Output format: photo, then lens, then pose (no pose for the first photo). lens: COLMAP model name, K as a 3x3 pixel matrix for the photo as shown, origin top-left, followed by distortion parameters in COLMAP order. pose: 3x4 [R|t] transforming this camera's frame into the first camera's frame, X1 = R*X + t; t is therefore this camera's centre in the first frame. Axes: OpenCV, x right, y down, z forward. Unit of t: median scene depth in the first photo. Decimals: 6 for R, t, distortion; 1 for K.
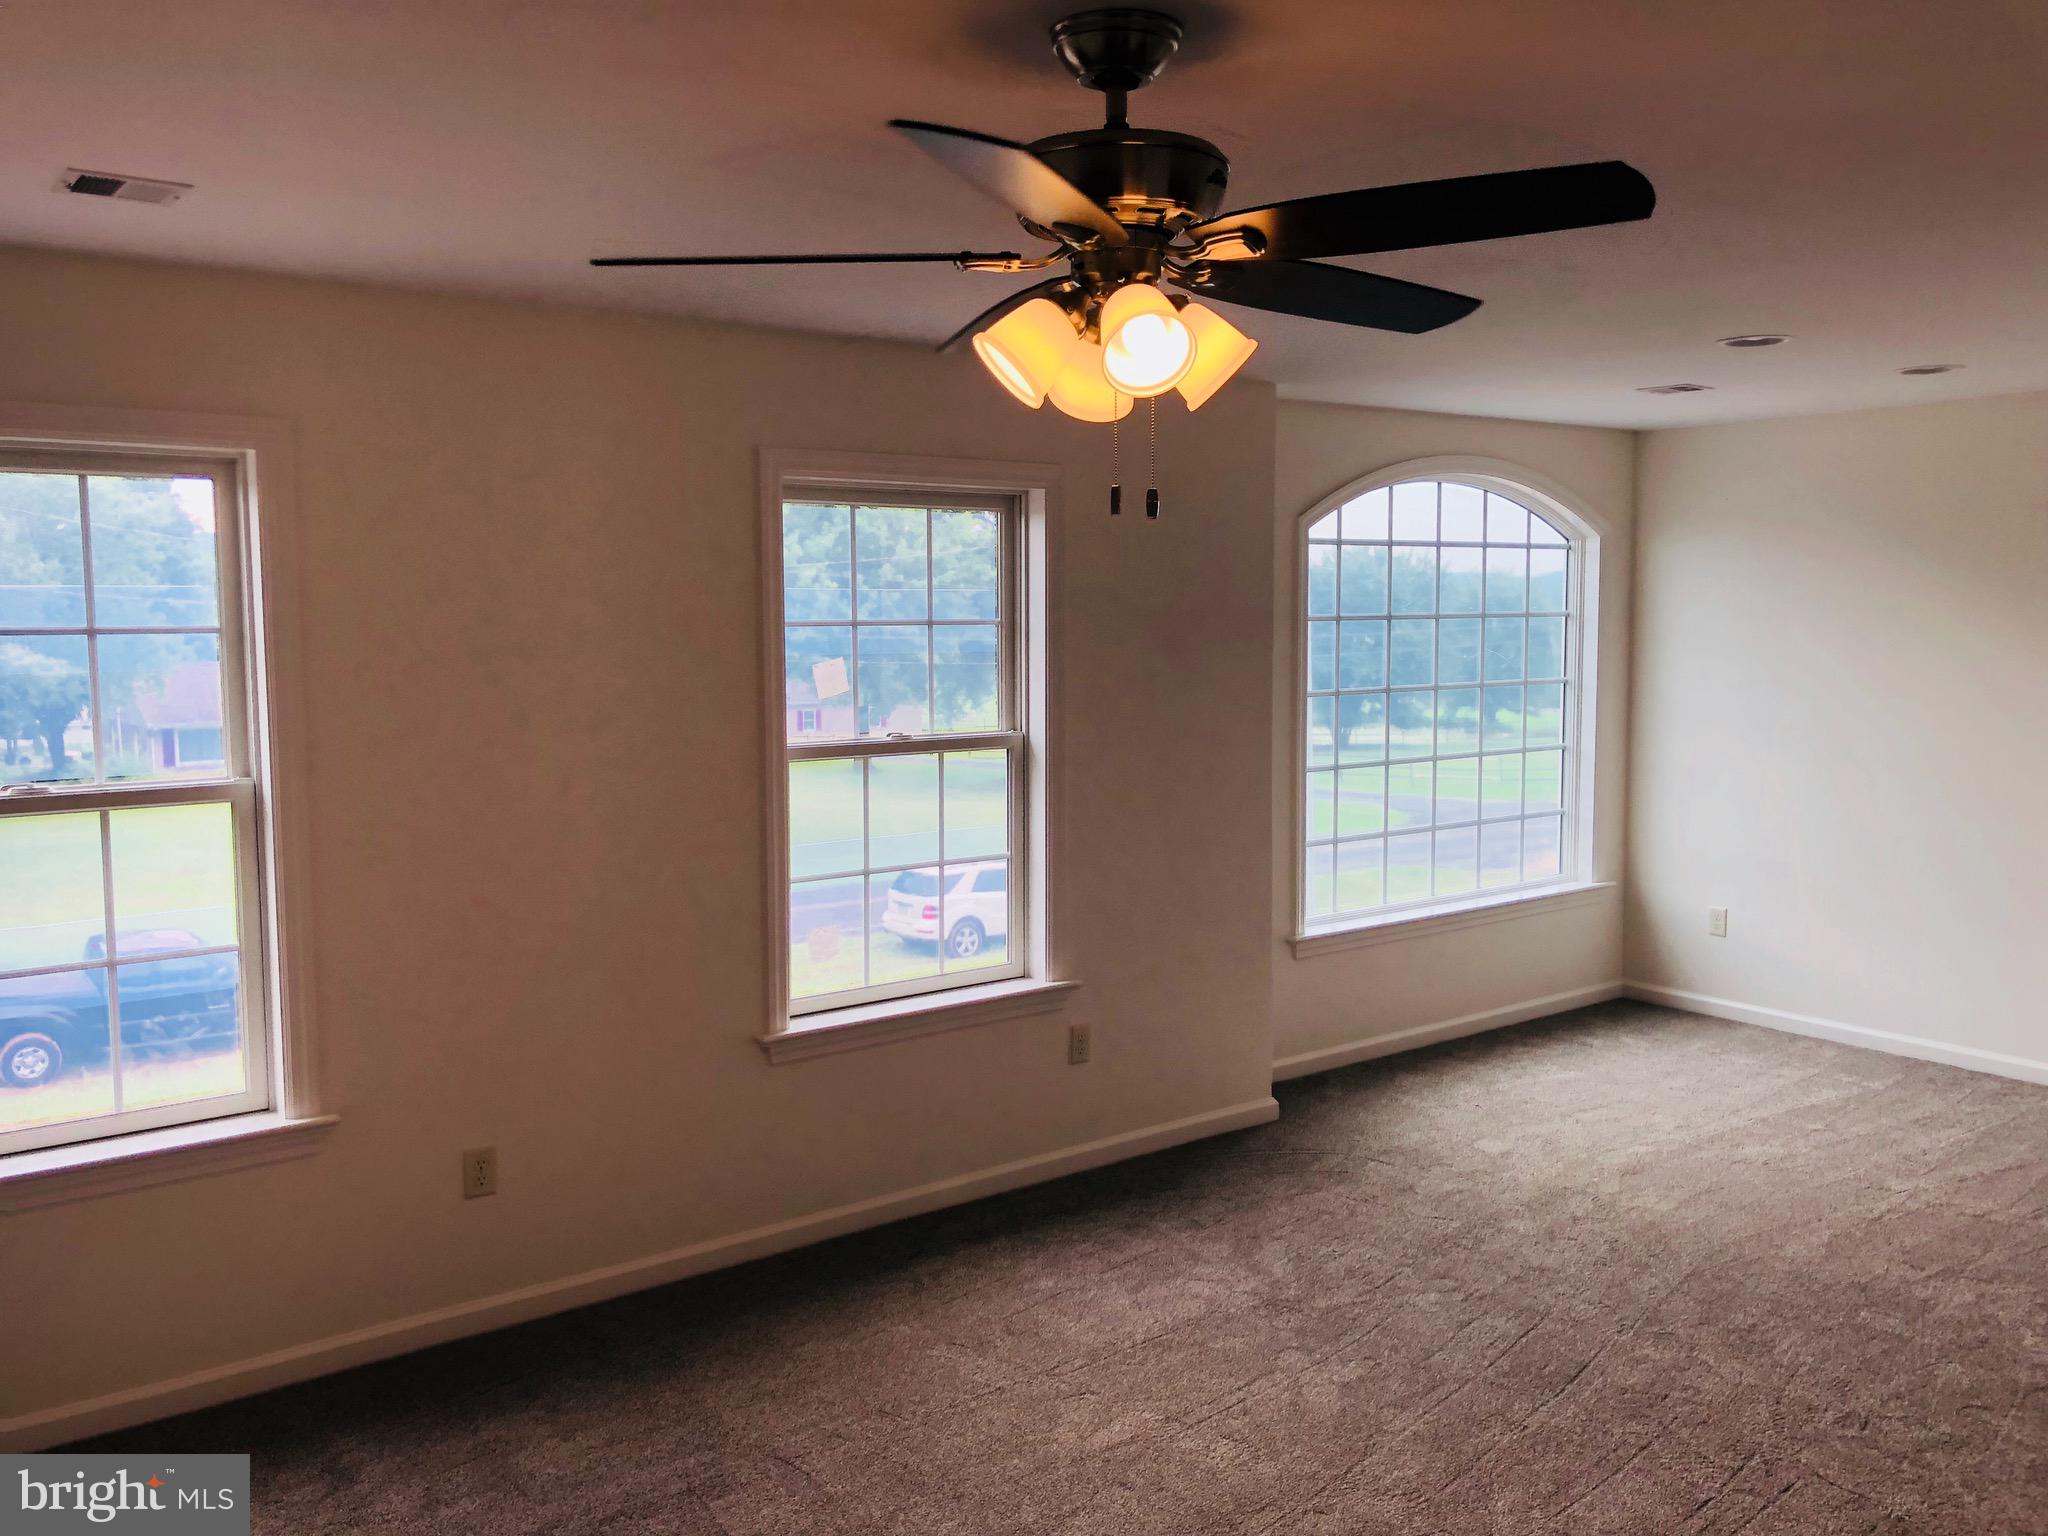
lens RADIAL K [[1631.7, 0, 1027.0], [0, 1631.7, 679.2], [0, 0, 1]] dist [0.044243, -0.041957]
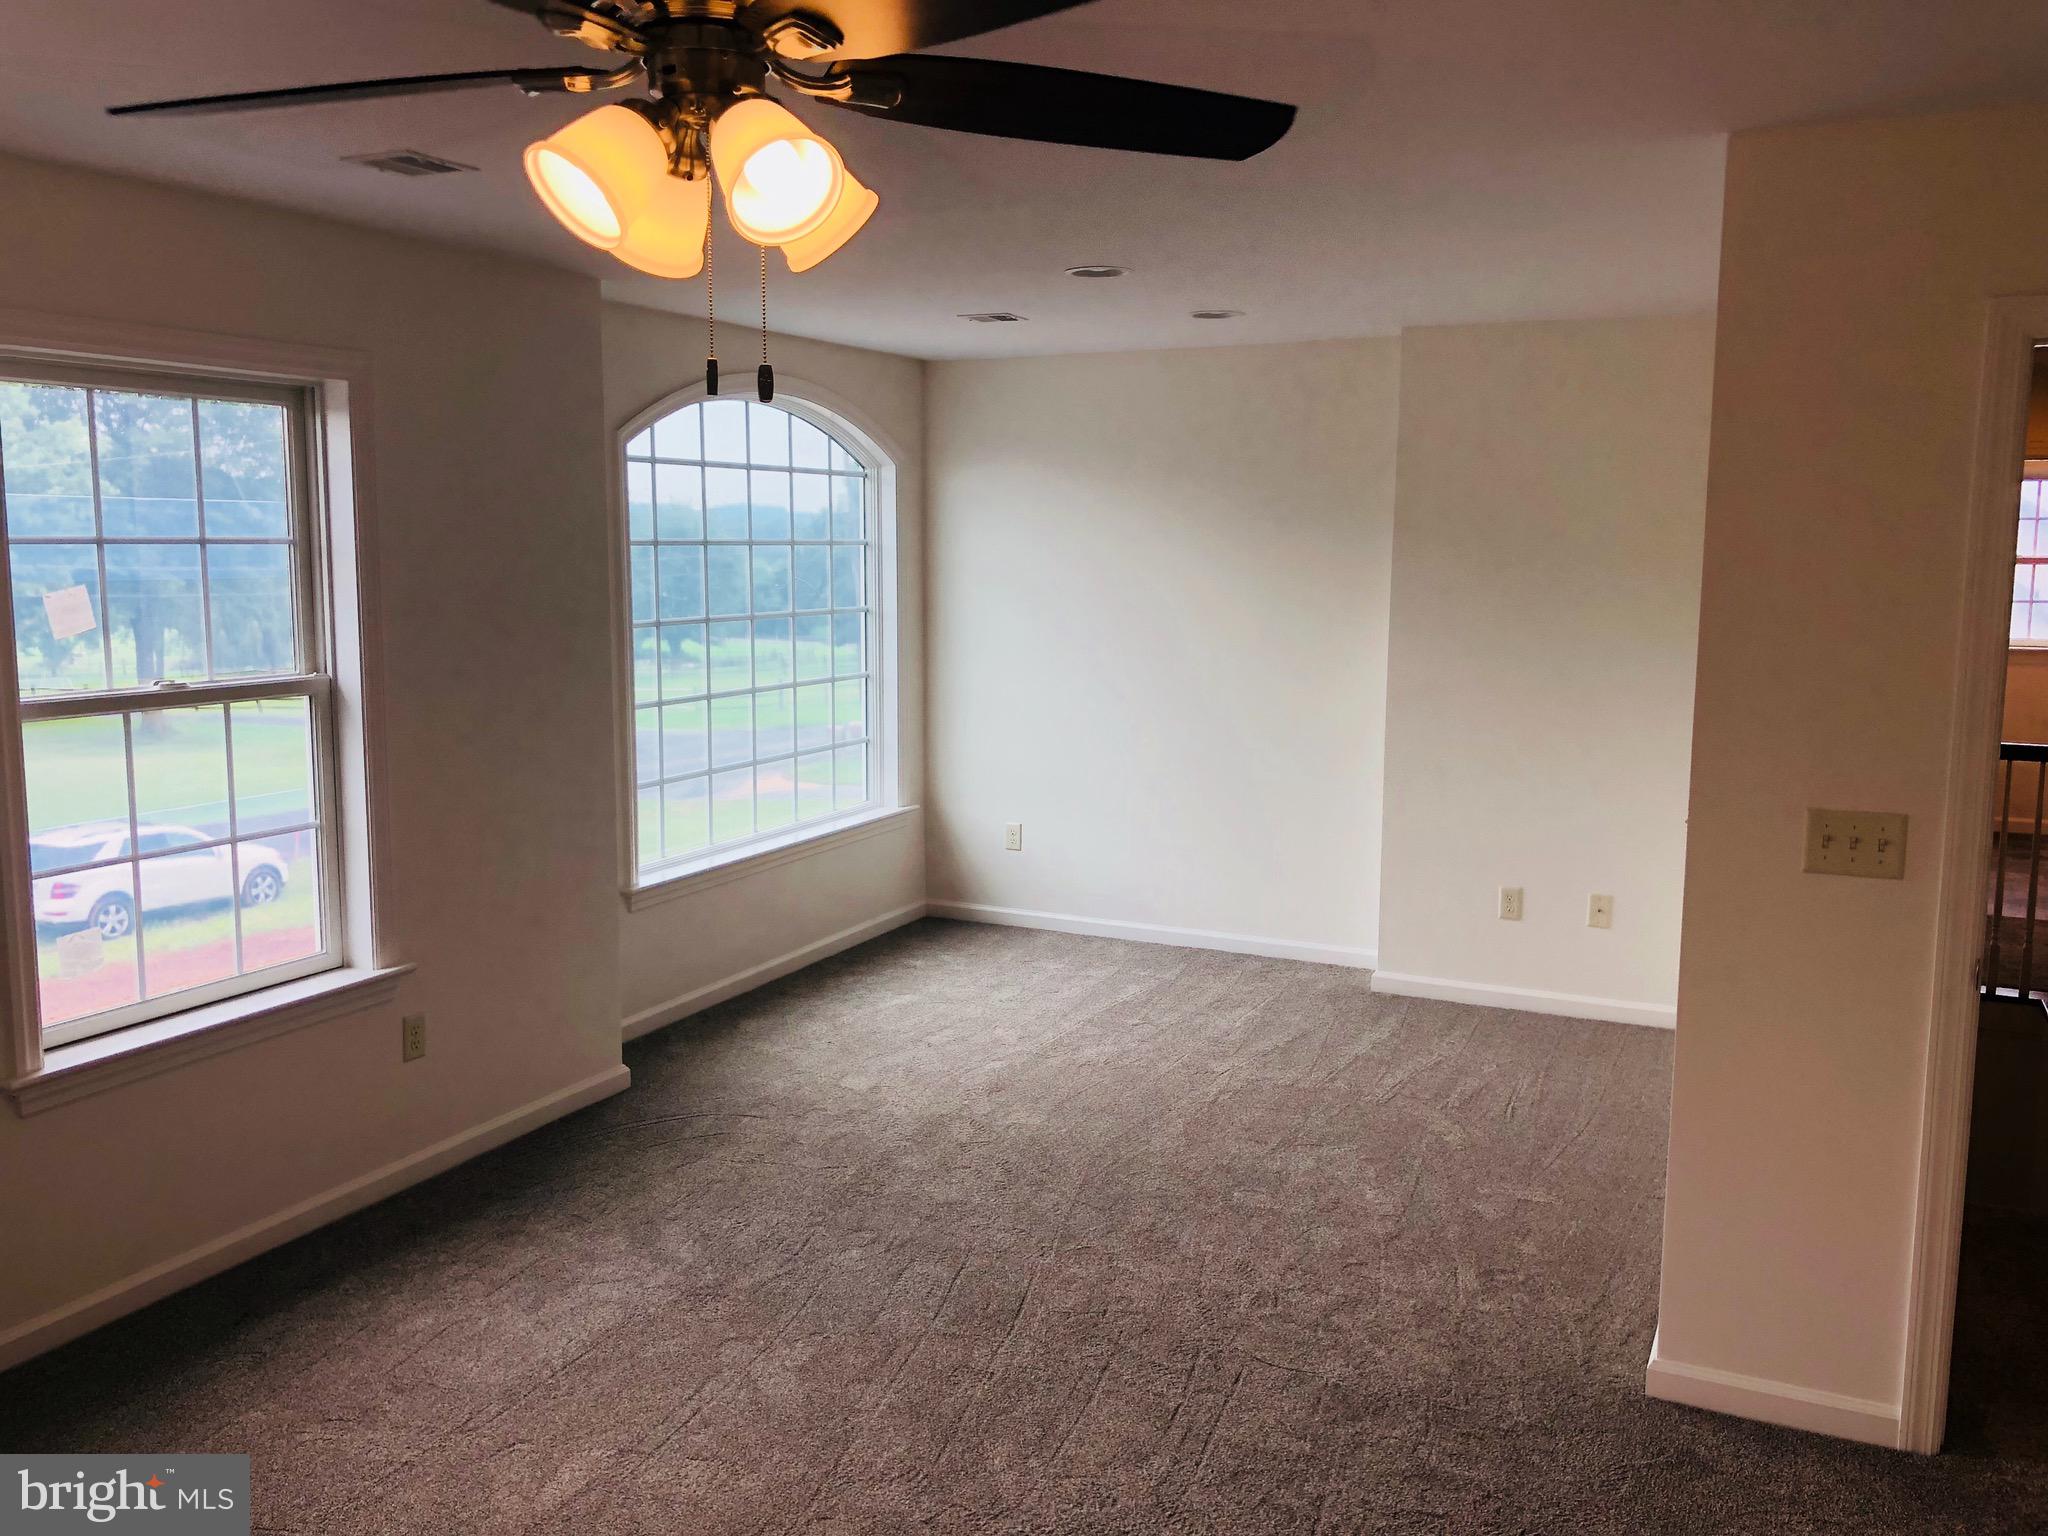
lens RADIAL K [[1653.5, 0, 1014.8], [0, 1653.5, 716.2], [0, 0, 1]] dist [0.036768, -0.081557]
pose [[0.892121, -0.038415, 0.450160, -0.076949], [0.008859, 0.997675, 0.067580, -0.001009], [-0.451709, -0.056301, 0.890387, 0.093717]]
